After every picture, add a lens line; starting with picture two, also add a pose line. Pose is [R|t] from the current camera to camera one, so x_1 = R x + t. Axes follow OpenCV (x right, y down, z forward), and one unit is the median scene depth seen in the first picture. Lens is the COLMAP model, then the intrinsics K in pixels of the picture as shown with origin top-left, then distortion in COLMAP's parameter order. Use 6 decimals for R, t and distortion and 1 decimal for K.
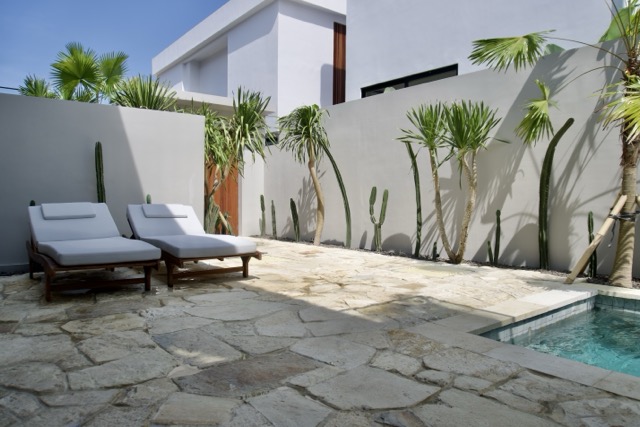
lens RADIAL K [[439.2, 0, 320.5], [0, 439.2, 222.7], [0, 0, 1]] dist [-0.001707, -0.001107]
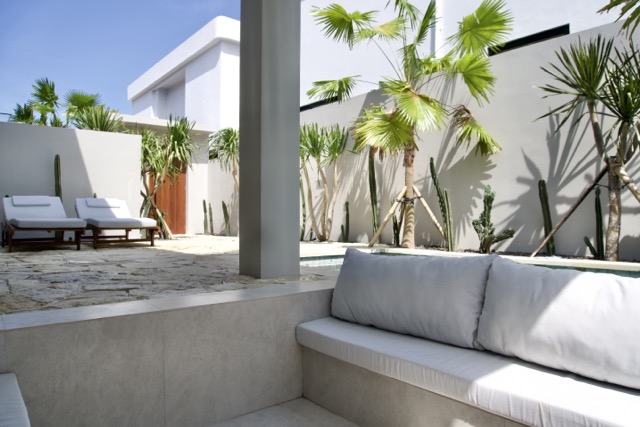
lens RADIAL K [[435.5, 0, 304.4], [0, 435.5, 214.6], [0, 0, 1]] dist [0.000890, 0.002593]
pose [[0.999924, -0.006701, -0.010388, 0.240826], [0.006084, 0.998274, -0.058418, 0.076118], [0.010761, 0.058350, 0.998238, -0.297479]]
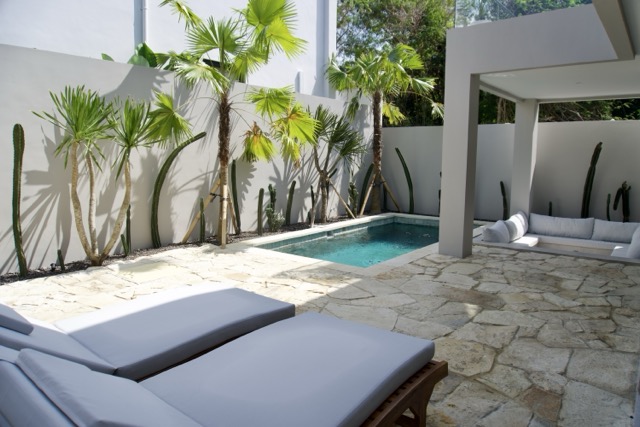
lens RADIAL K [[437.2, 0, 333.0], [0, 437.2, 214.9], [0, 0, 1]] dist [-0.035261, 0.003224]
pose [[-0.264102, -0.122120, 0.956732, -0.589951], [0.028483, 0.990532, 0.134297, -0.097906], [-0.964074, 0.062718, -0.258123, 0.674133]]
